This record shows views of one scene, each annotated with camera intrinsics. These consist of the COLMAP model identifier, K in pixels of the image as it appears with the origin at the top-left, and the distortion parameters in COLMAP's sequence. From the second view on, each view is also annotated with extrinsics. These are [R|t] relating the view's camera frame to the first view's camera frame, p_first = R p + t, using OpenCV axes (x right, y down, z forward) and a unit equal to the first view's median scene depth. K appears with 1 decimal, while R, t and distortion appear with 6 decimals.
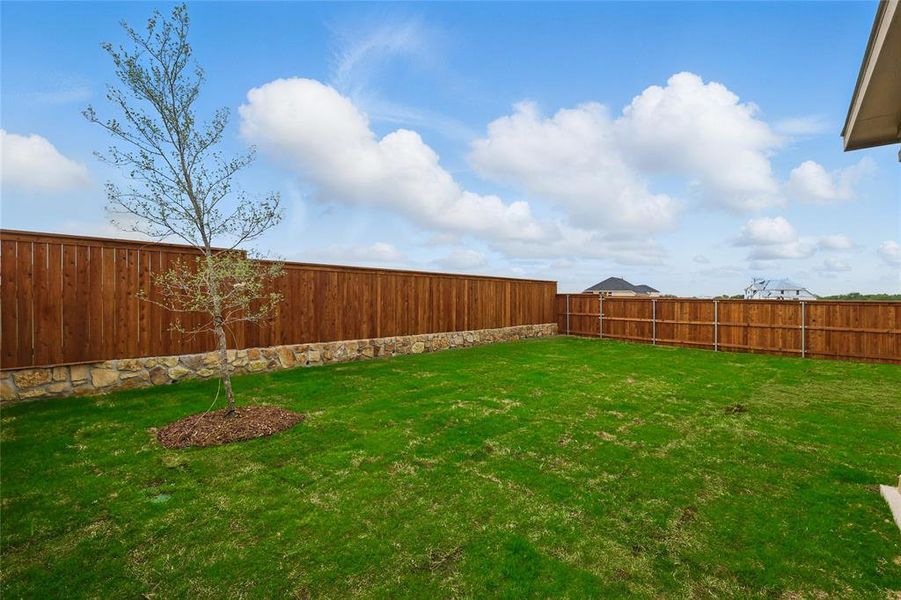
lens RADIAL K [[407.3, 0, 450.5], [0, 407.3, 300.0], [0, 0, 1]] dist [-0.000380, 0.000134]
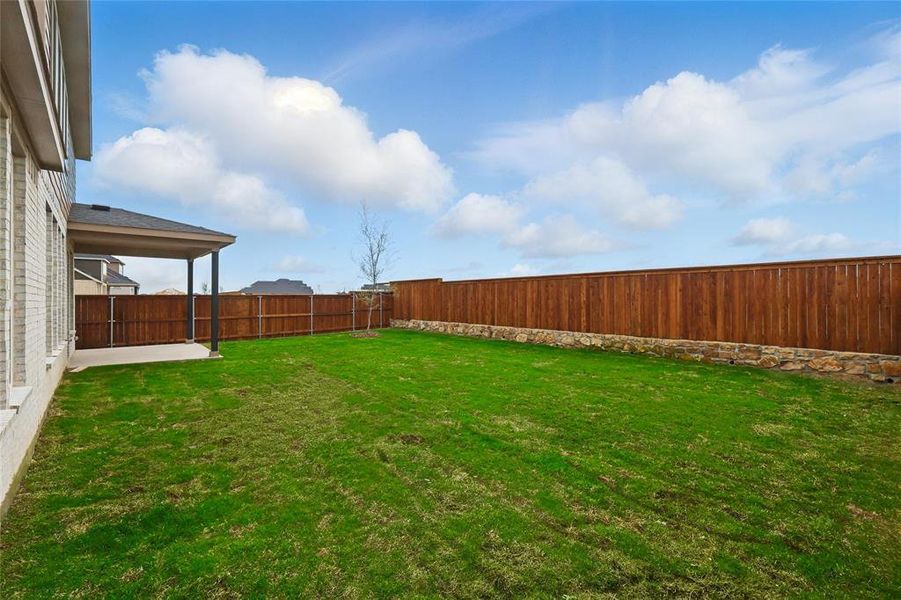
lens RADIAL K [[407.3, 0, 450.5], [0, 407.3, 300.0], [0, 0, 1]] dist [-0.000380, 0.000134]
pose [[-0.158700, -0.014176, -0.987225, 1.136220], [-0.013919, 0.999830, -0.012120, 0.017772], [0.987229, 0.011818, -0.158871, 0.937417]]
